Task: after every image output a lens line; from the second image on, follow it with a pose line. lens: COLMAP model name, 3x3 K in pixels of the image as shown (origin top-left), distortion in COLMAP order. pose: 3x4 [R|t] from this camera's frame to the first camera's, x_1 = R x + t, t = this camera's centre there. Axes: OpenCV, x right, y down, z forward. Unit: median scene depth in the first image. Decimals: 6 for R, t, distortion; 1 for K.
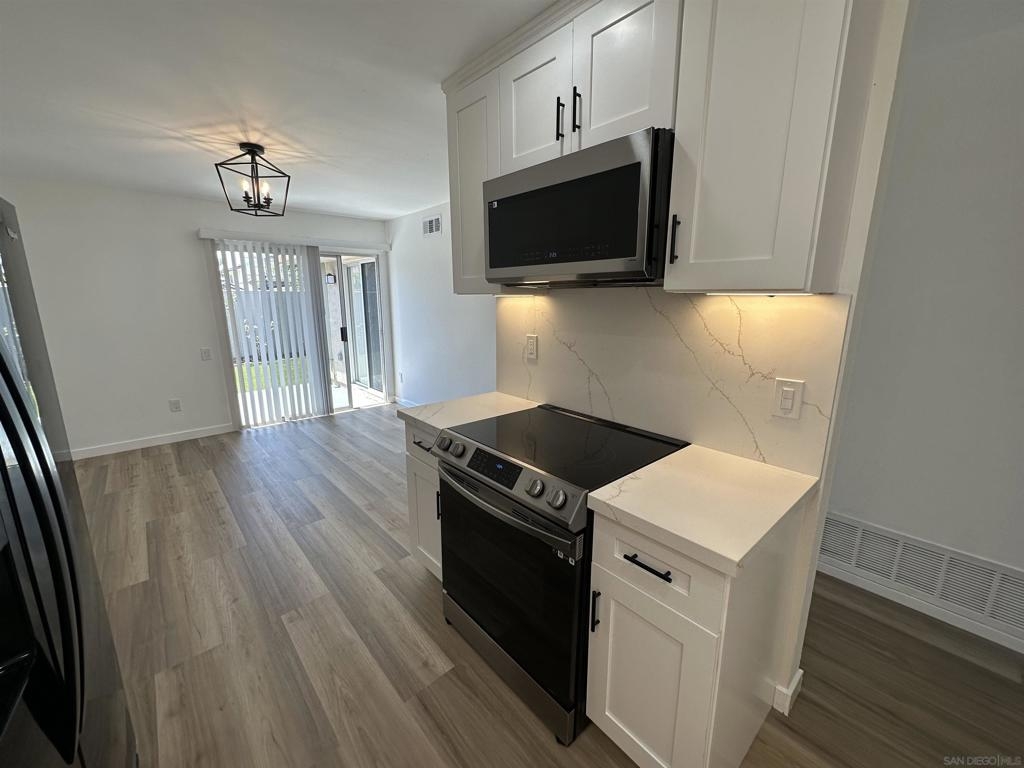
lens RADIAL K [[407.7, 0, 510.3], [0, 407.7, 380.1], [0, 0, 1]] dist [-0.000499, 0.000490]
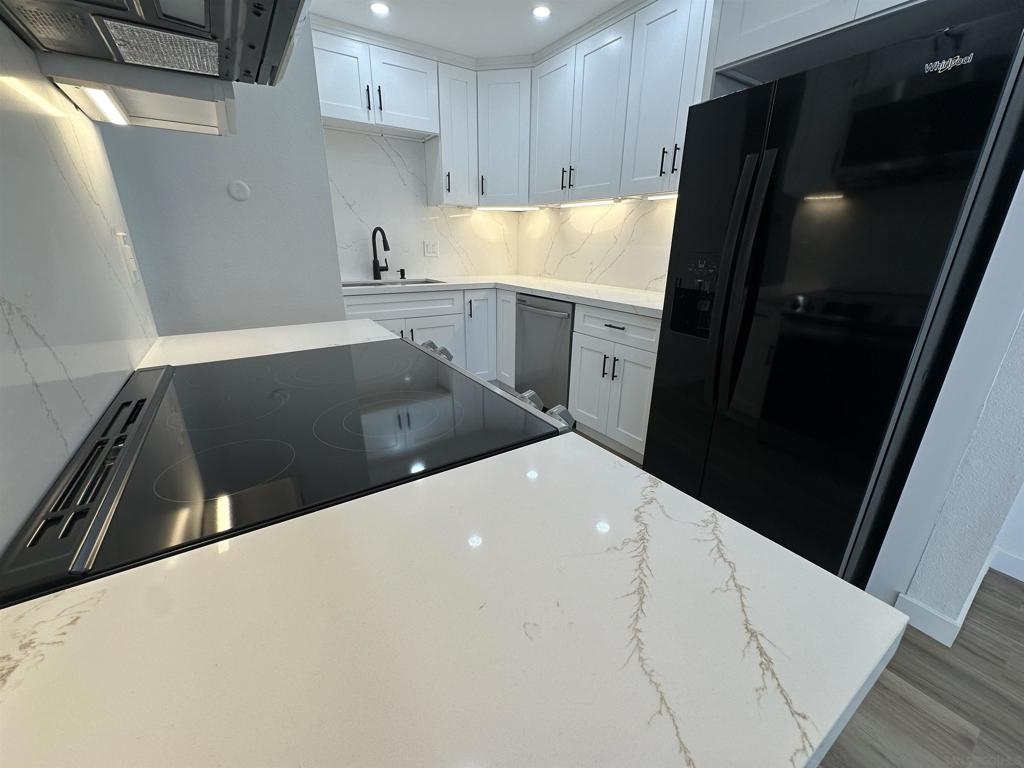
lens RADIAL K [[407.7, 0, 511.7], [0, 407.7, 385.0], [0, 0, 1]] dist [-0.000499, 0.000490]
pose [[-0.989270, -0.056262, 0.134832, -0.114118], [0.020855, 0.859045, 0.511475, -0.077190], [-0.144604, 0.508799, -0.848654, 0.918569]]
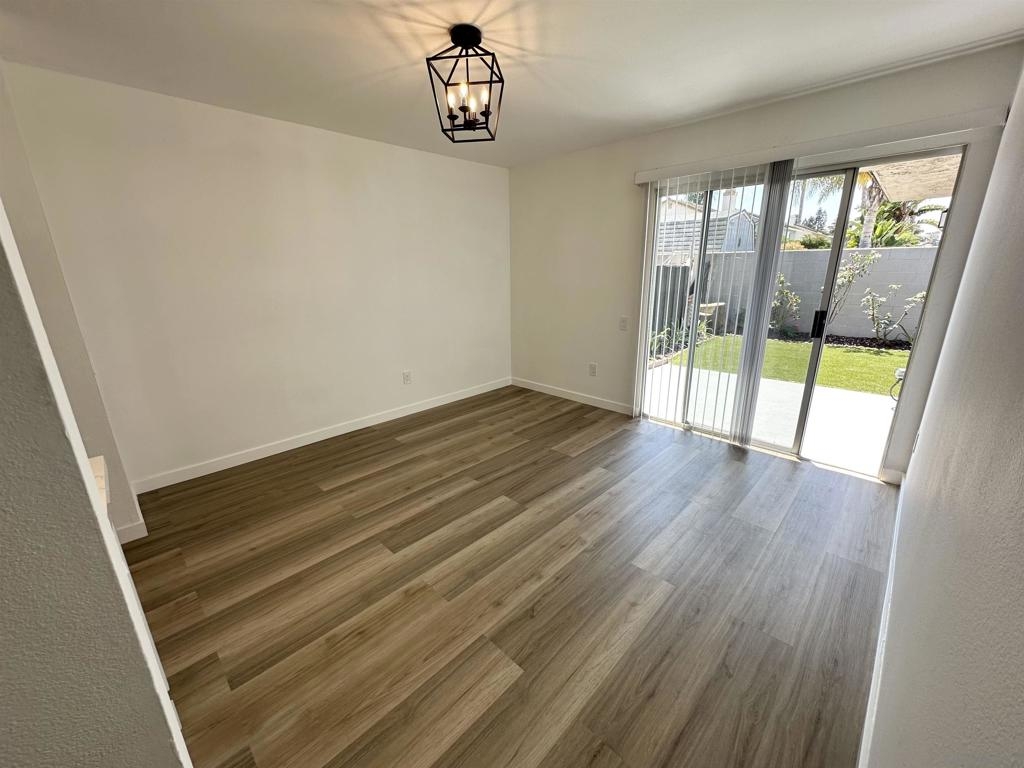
lens RADIAL K [[407.7, 0, 515.1], [0, 407.7, 383.6], [0, 0, 1]] dist [-0.000499, 0.000490]
pose [[0.069282, 0.278935, -0.957807, 0.224497], [-0.186940, 0.946737, 0.262189, -0.227386], [0.979925, 0.160888, 0.117736, 1.213312]]
